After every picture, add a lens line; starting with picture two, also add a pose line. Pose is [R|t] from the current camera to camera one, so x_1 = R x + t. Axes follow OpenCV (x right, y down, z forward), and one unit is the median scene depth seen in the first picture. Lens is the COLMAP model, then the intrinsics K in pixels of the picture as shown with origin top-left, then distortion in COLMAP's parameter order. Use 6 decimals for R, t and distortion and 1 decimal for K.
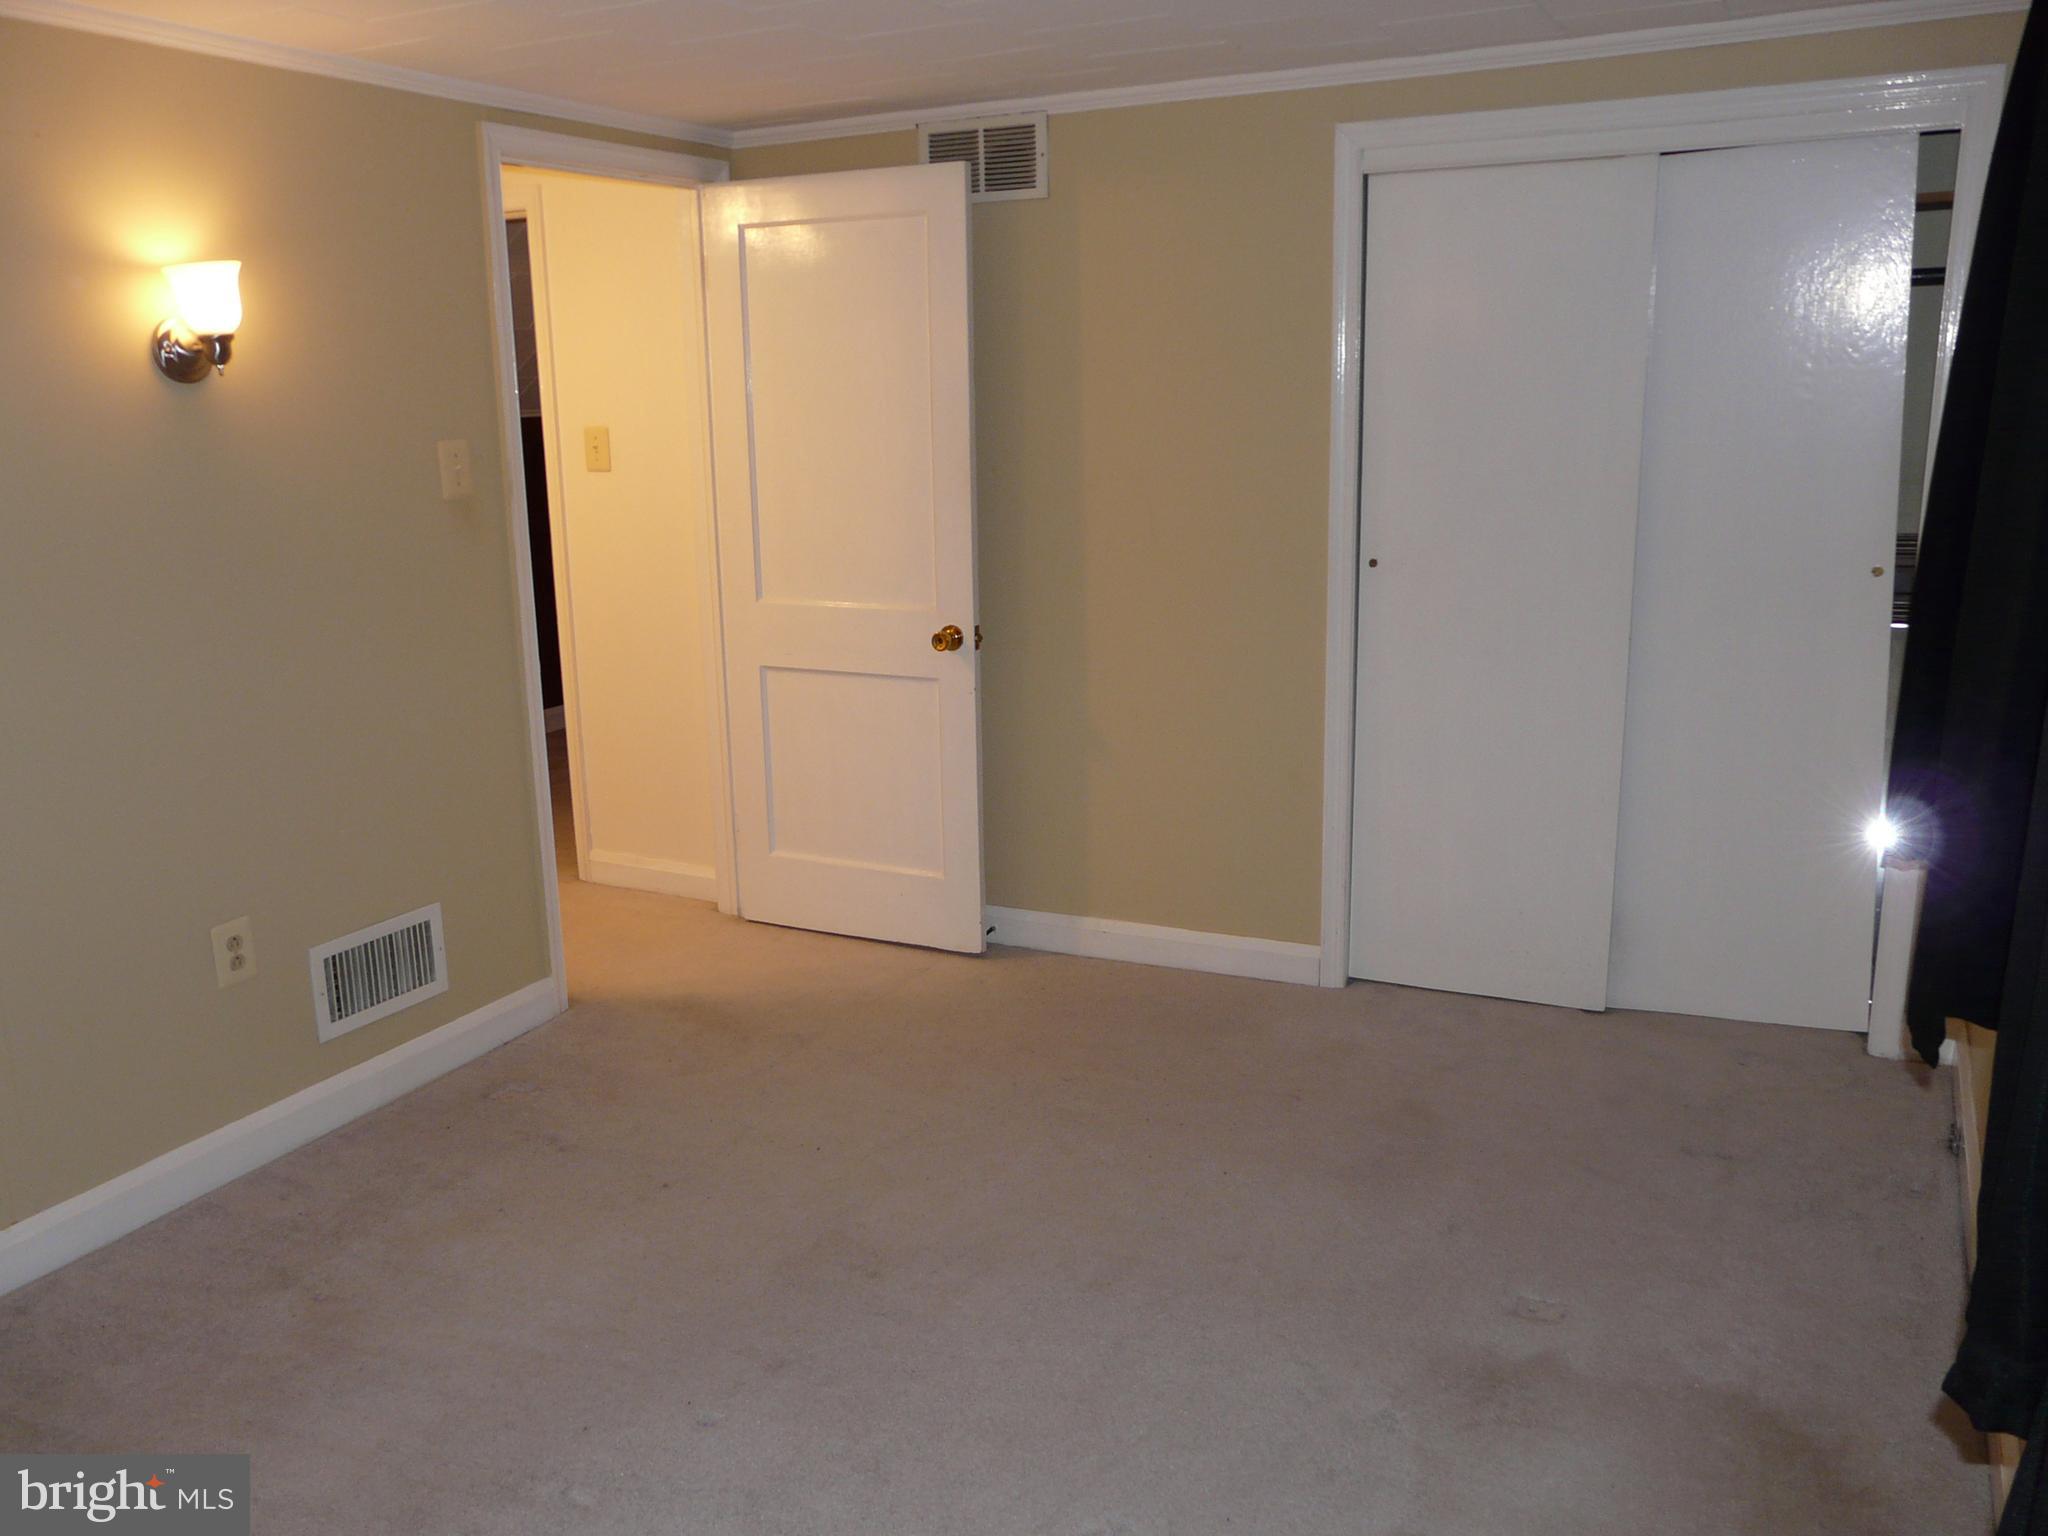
lens RADIAL K [[1694.2, 0, 1024.0], [0, 1694.2, 768.0], [0, 0, 1]] dist [0.000451, 0.001916]
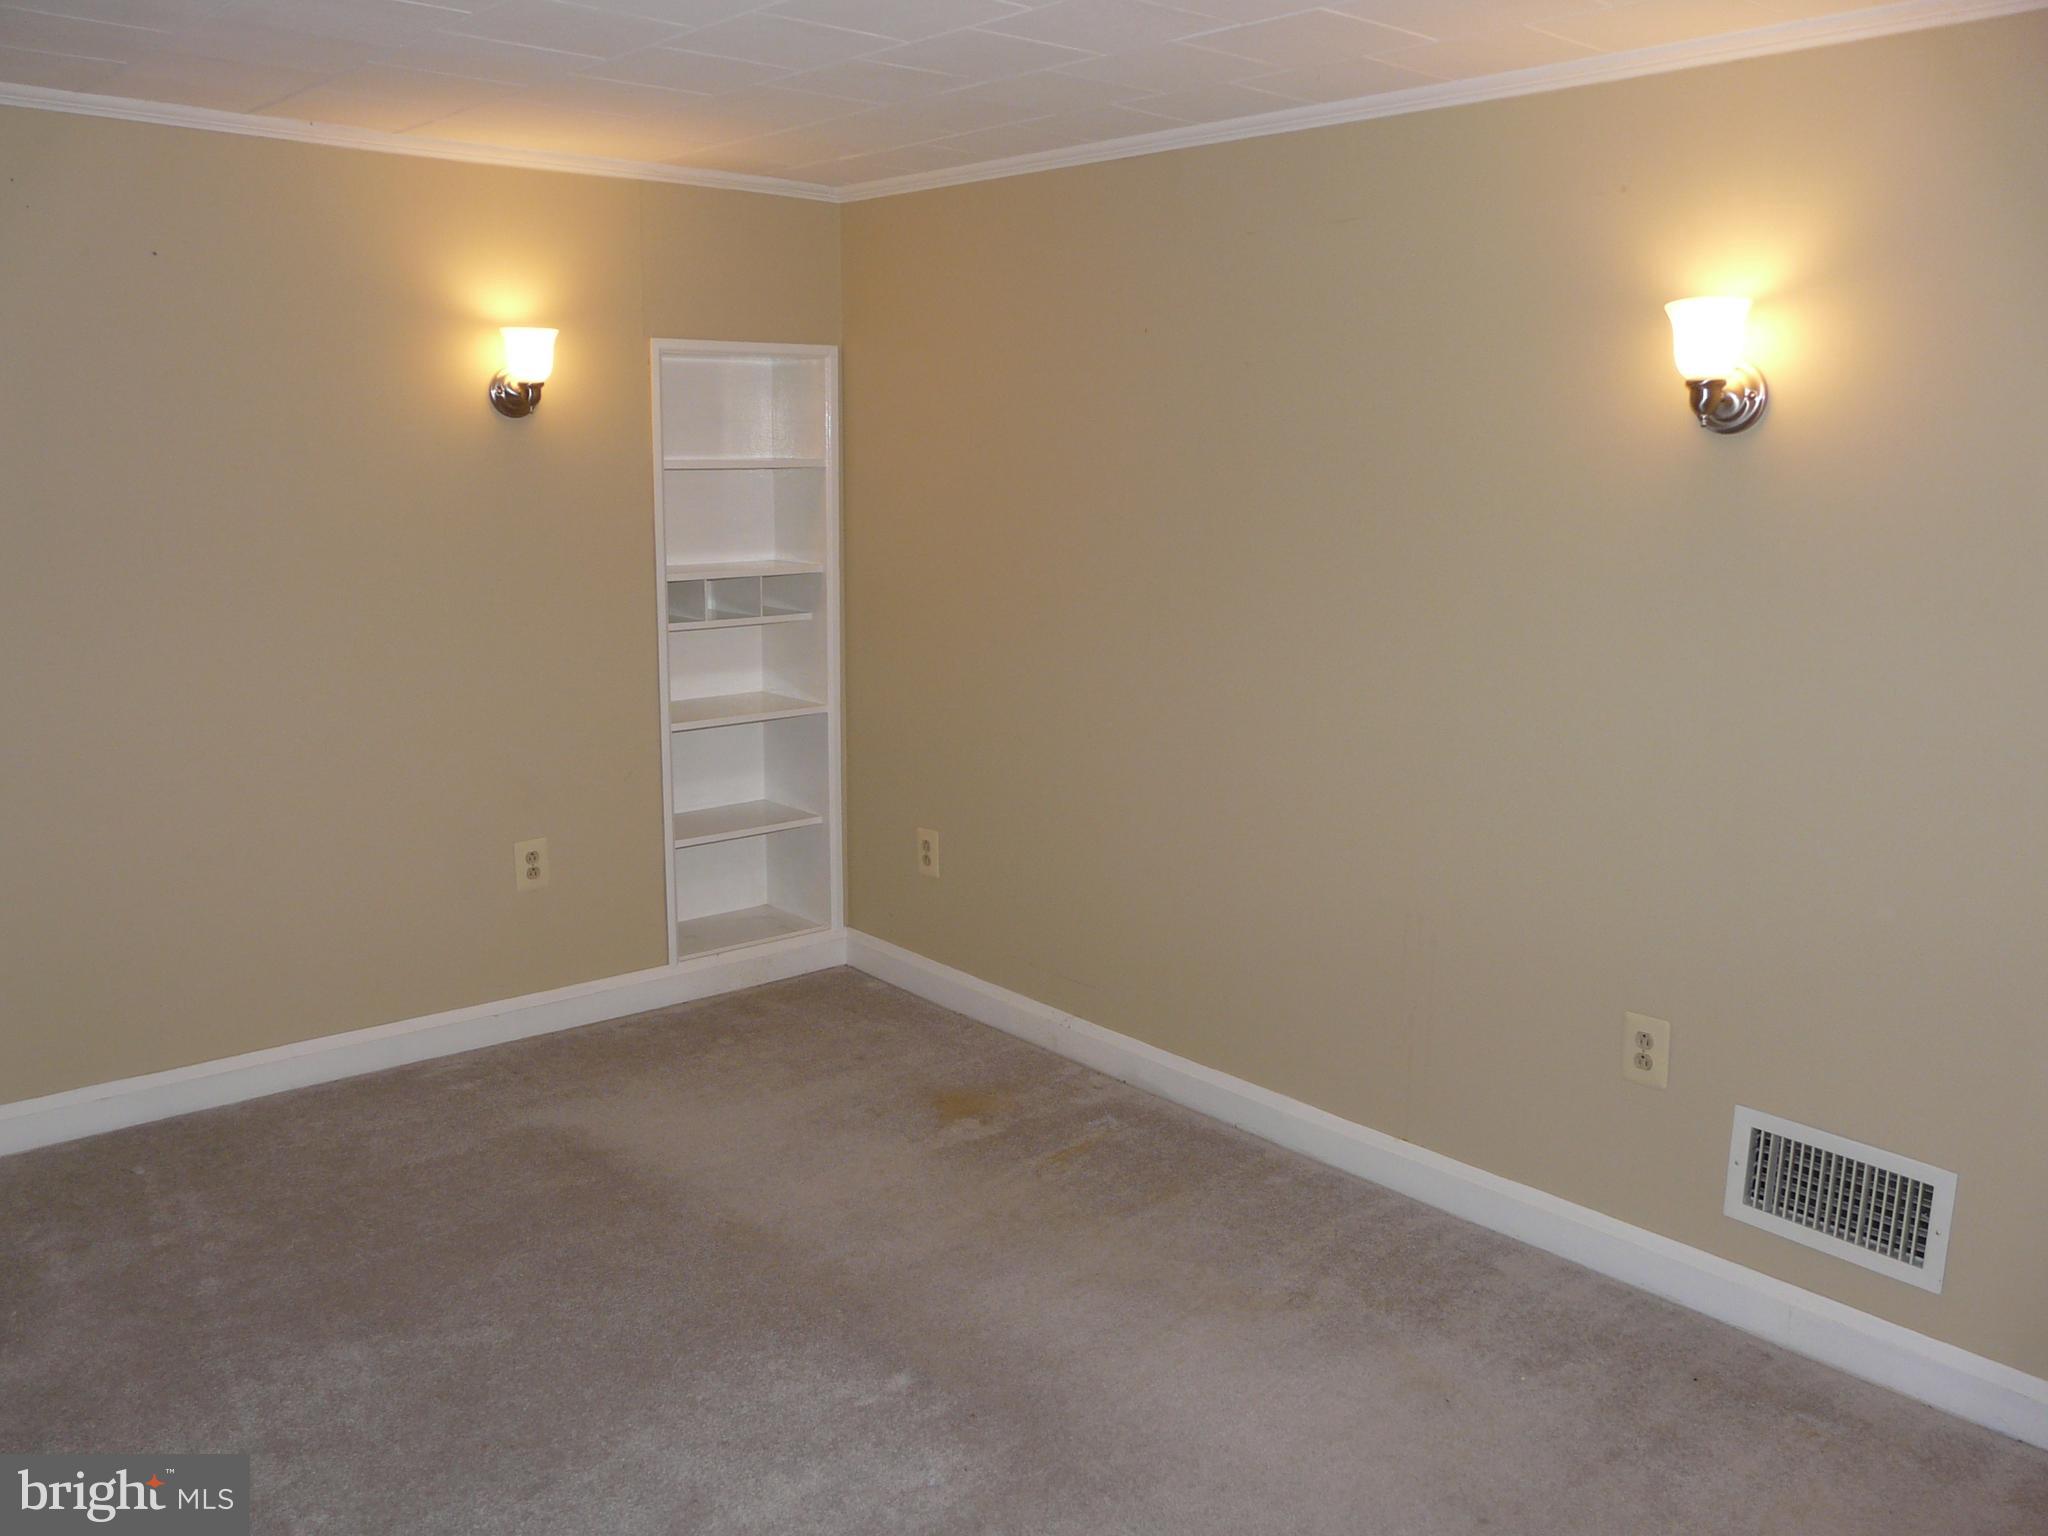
lens RADIAL K [[1694.2, 0, 1024.0], [0, 1694.2, 768.0], [0, 0, 1]] dist [0.000451, 0.001916]
pose [[-0.379317, 0.192948, -0.904925, 0.433608], [-0.209549, 0.934690, 0.287130, -0.212970], [0.901226, 0.298540, -0.314112, 0.882215]]
